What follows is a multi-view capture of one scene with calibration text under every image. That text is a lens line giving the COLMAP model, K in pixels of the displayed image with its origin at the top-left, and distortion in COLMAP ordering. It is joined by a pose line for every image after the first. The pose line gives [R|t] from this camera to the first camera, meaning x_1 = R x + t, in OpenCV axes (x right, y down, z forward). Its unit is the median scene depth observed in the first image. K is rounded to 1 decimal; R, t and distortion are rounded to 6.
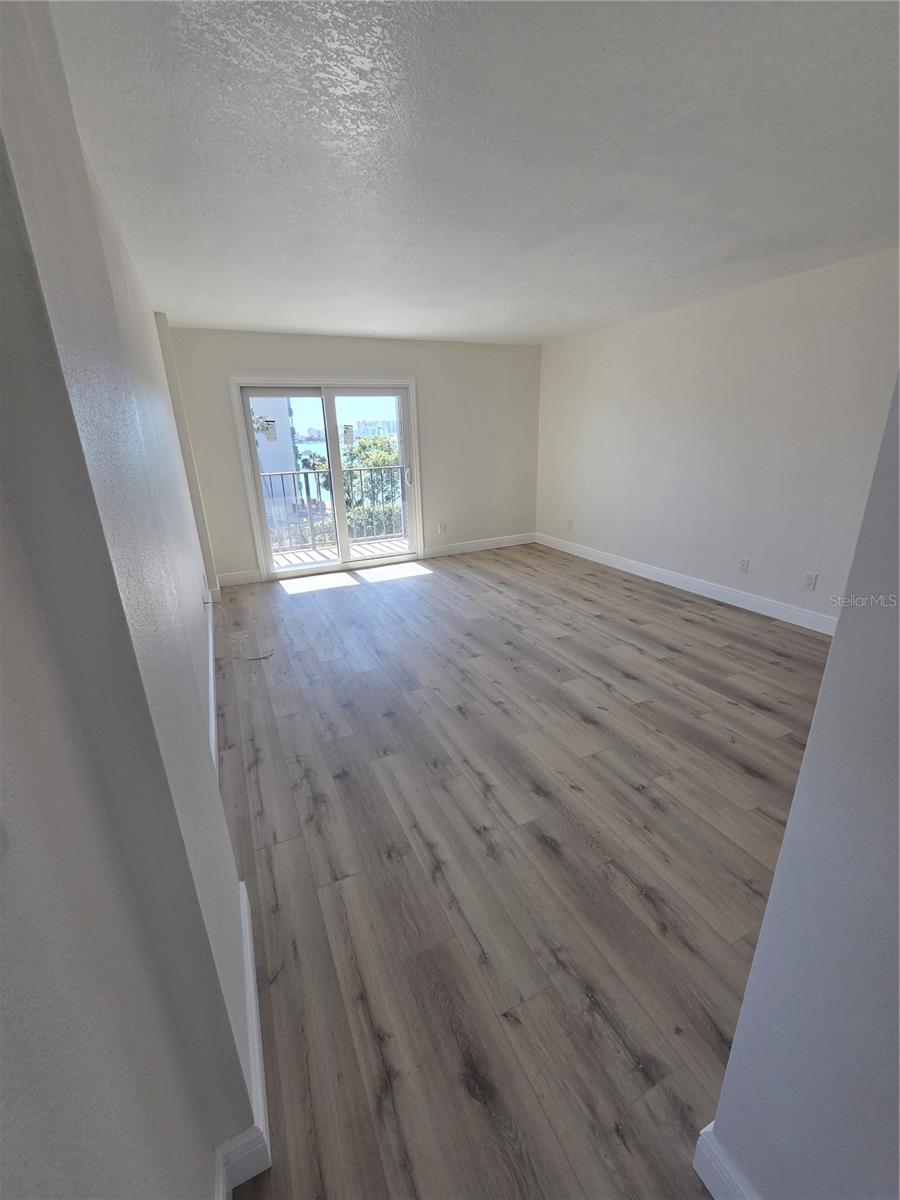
lens RADIAL K [[494.8, 0, 445.4], [0, 494.8, 596.1], [0, 0, 1]] dist [0.000497, 0.000292]
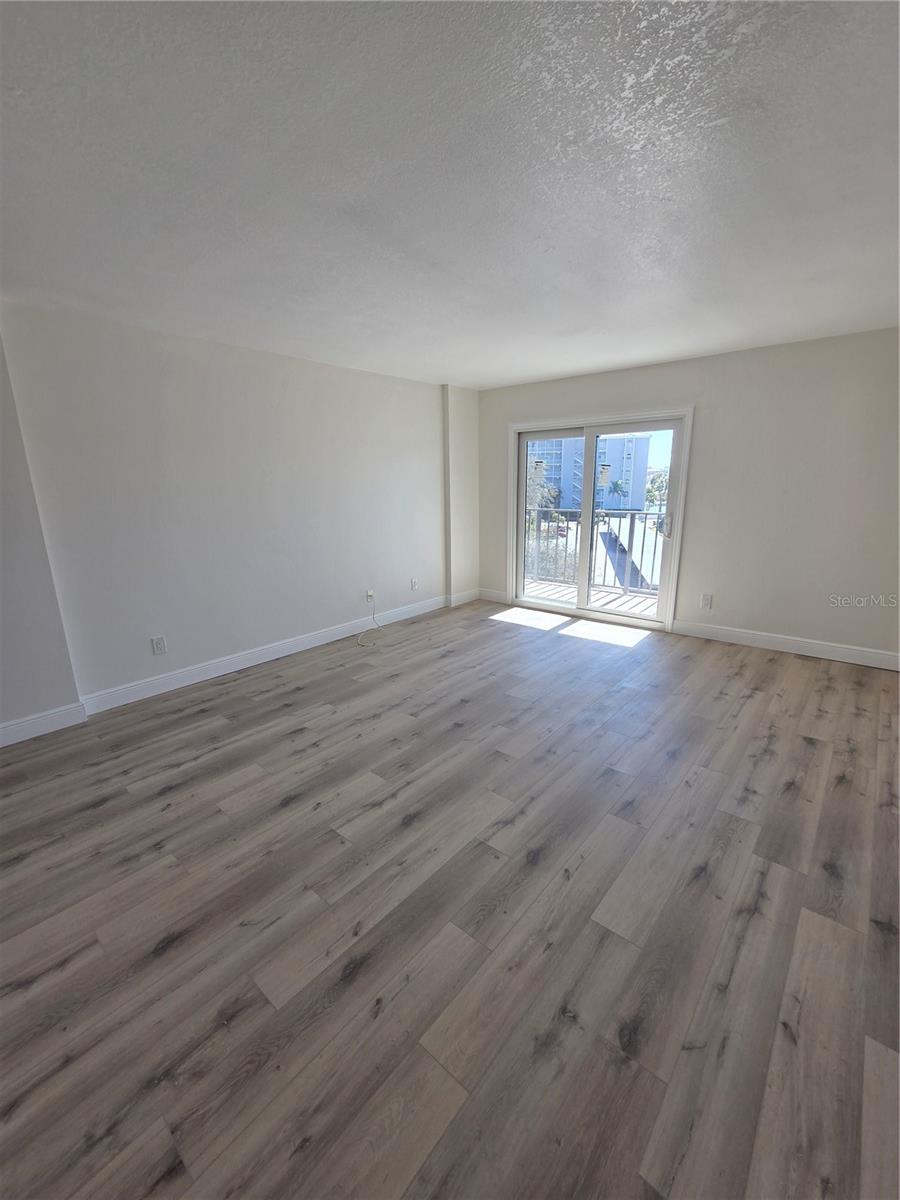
lens RADIAL K [[494.8, 0, 456.4], [0, 494.8, 599.3], [0, 0, 1]] dist [0.000497, 0.000292]
pose [[0.421002, 0.236907, -0.875575, 0.820507], [-0.282407, 0.951547, 0.121673, -0.211516], [0.861976, 0.196044, 0.467508, 0.570388]]
